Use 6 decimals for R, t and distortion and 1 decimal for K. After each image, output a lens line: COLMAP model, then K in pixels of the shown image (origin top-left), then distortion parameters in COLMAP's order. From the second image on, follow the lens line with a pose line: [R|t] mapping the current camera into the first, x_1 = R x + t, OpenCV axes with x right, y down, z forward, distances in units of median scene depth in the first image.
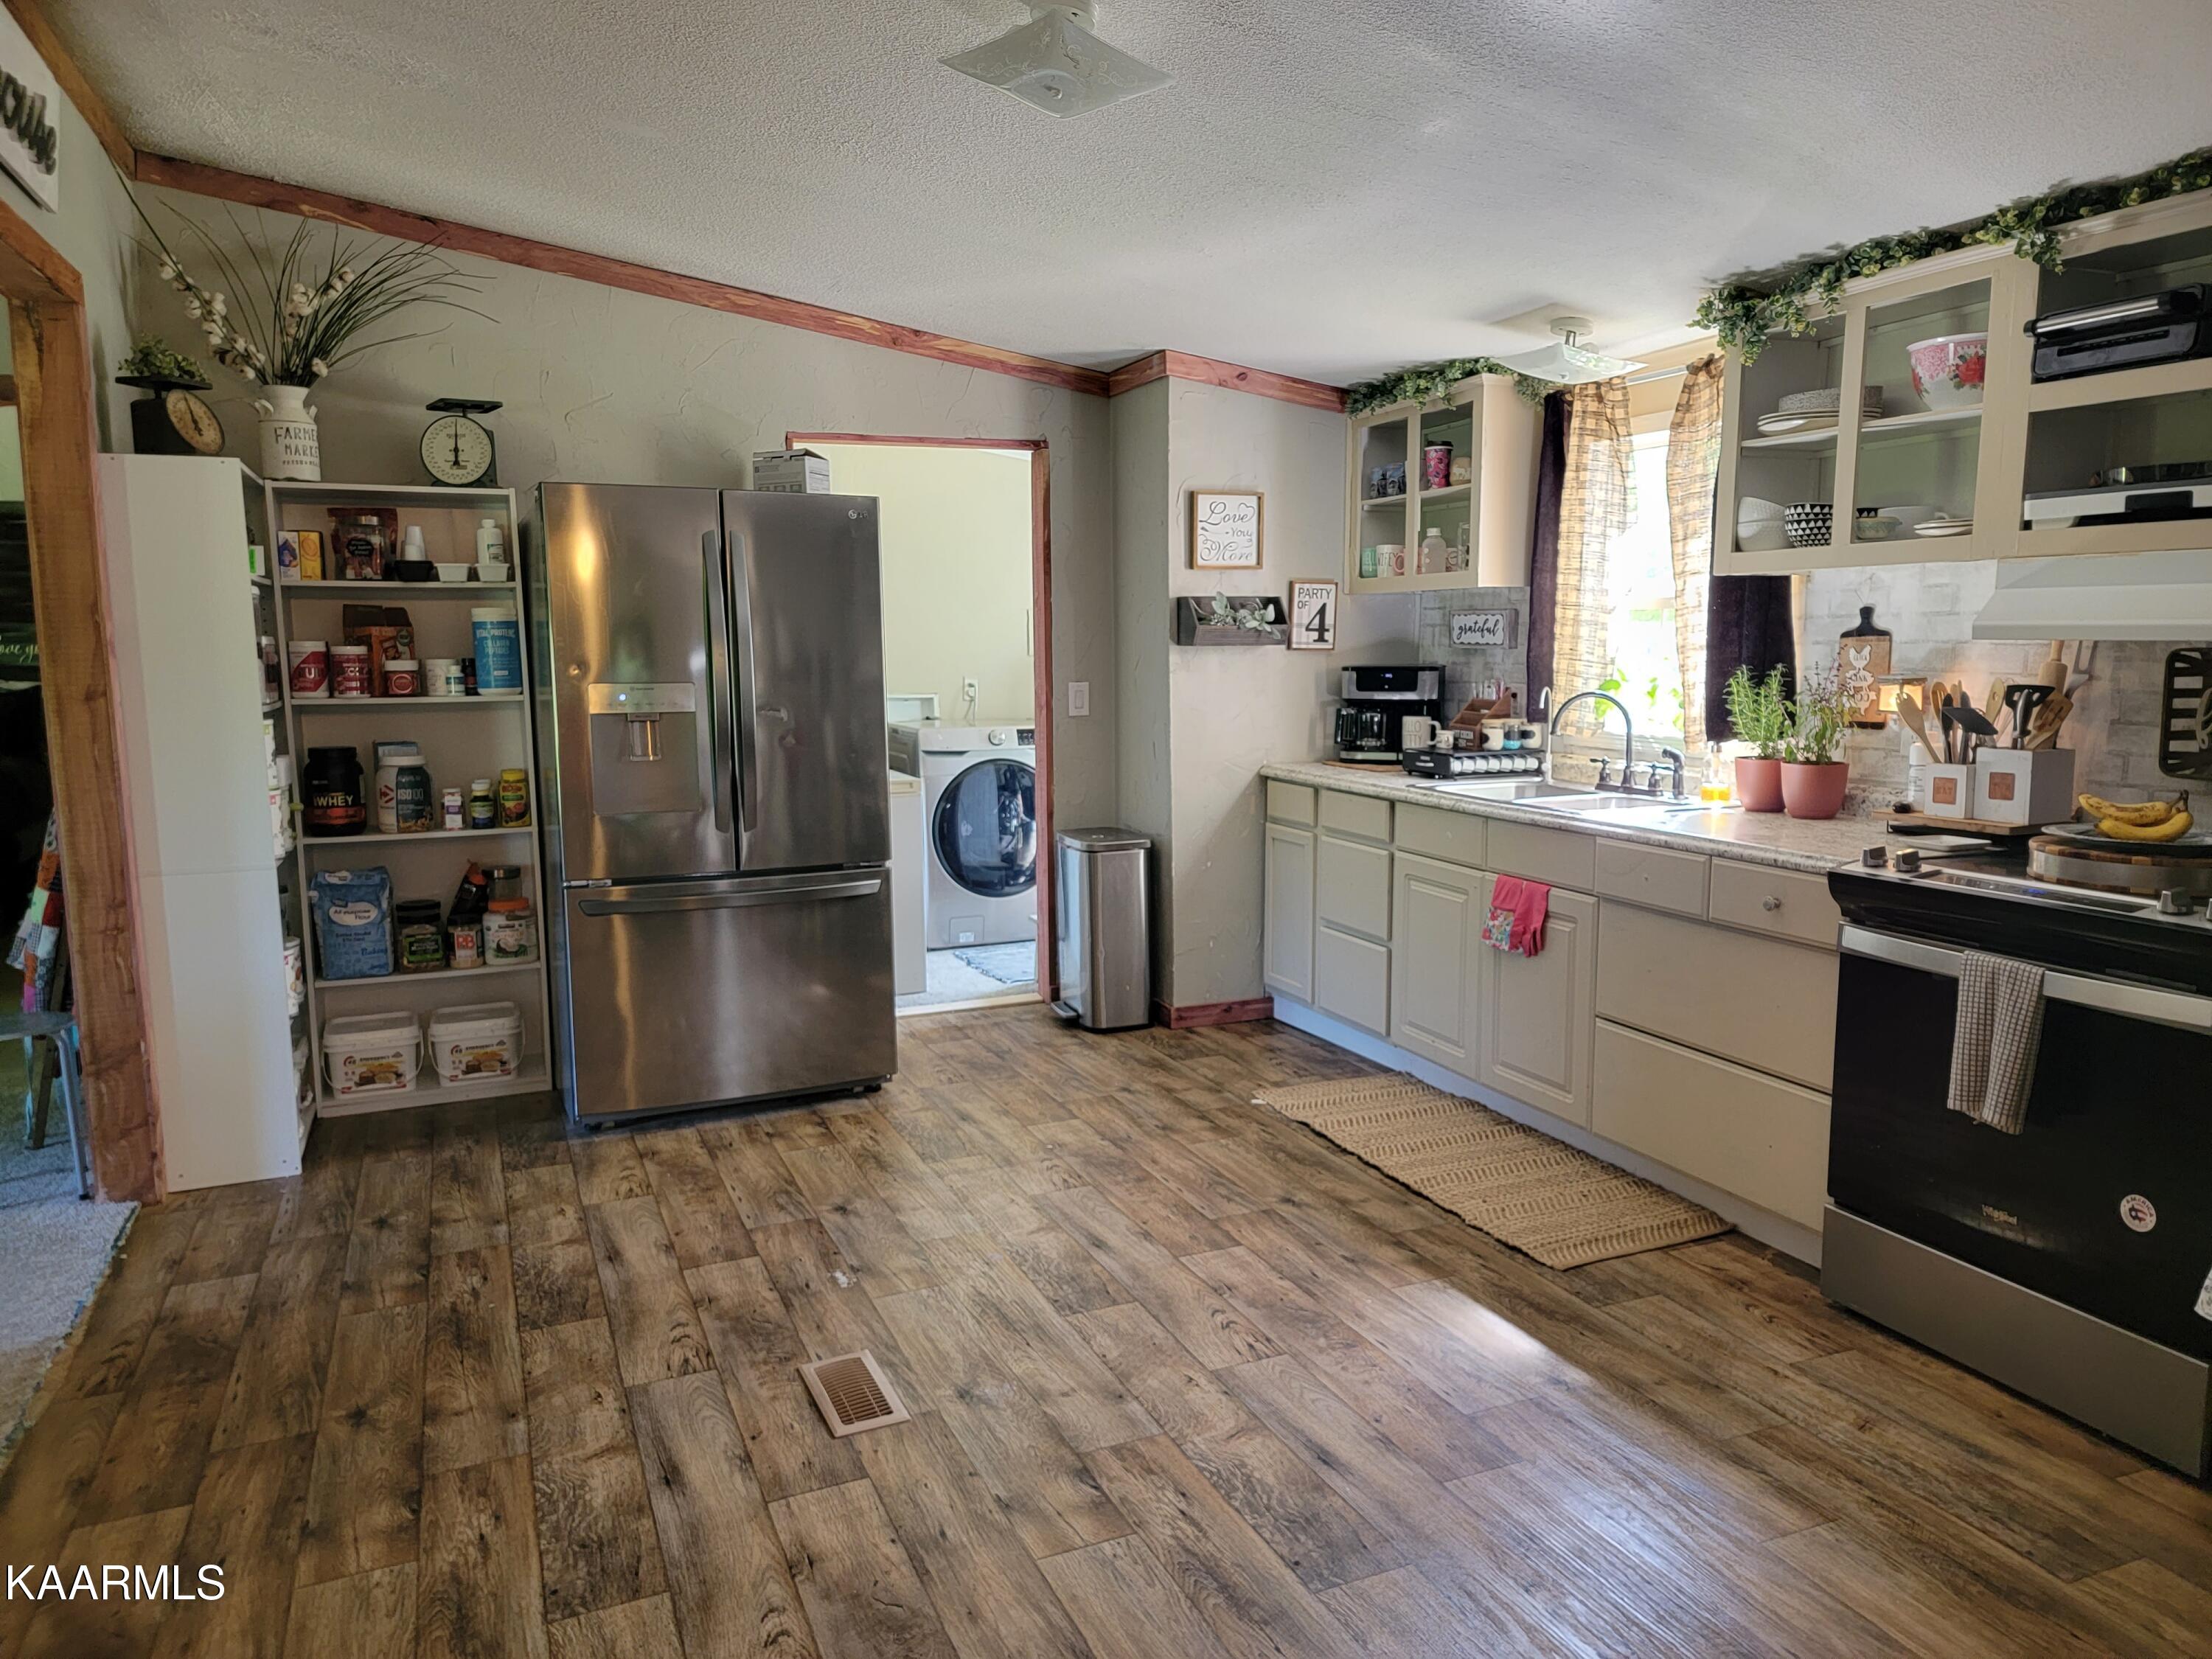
lens RADIAL K [[1533.8, 0, 1106.3], [0, 1533.8, 830.9], [0, 0, 1]] dist [0.024406, -0.006079]
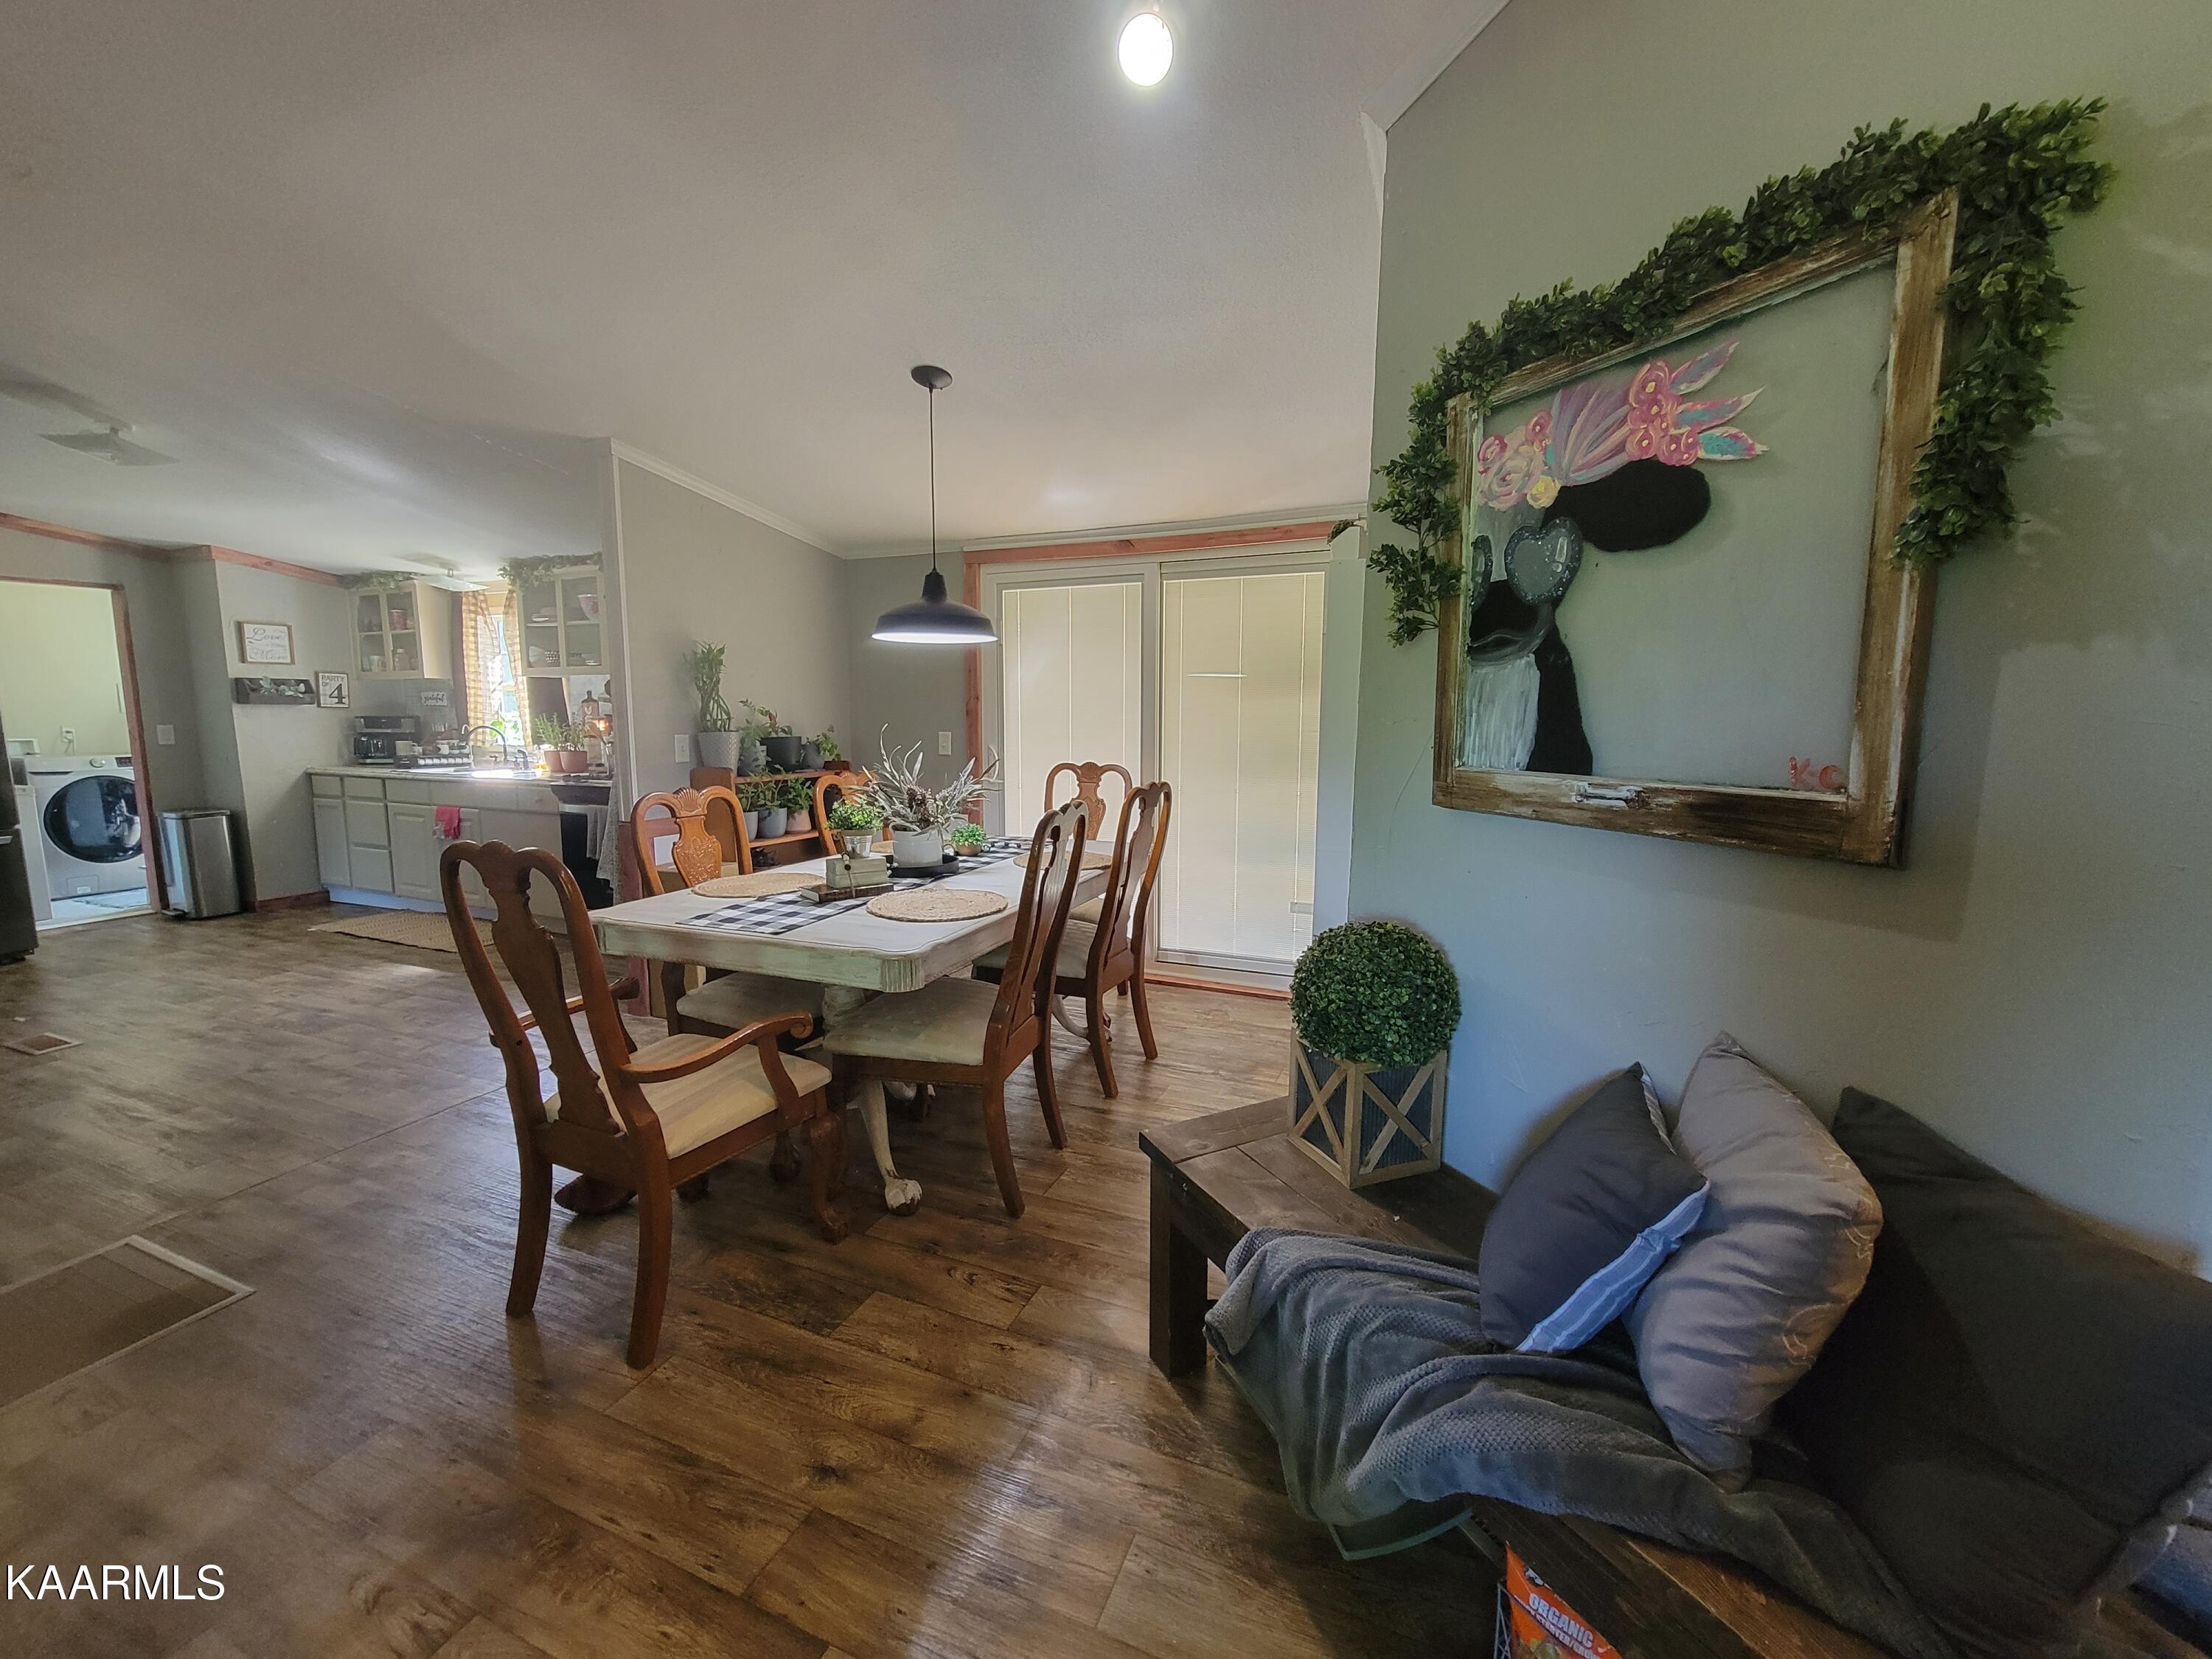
lens RADIAL K [[921.5, 0, 1102.9], [0, 921.5, 825.2], [0, 0, 1]] dist [0.003774, -0.000677]
pose [[0.722092, -0.076333, 0.687573, 0.022283], [0.080659, 0.996405, 0.025910, 0.081573], [-0.687079, 0.036749, 0.725653, -0.530693]]
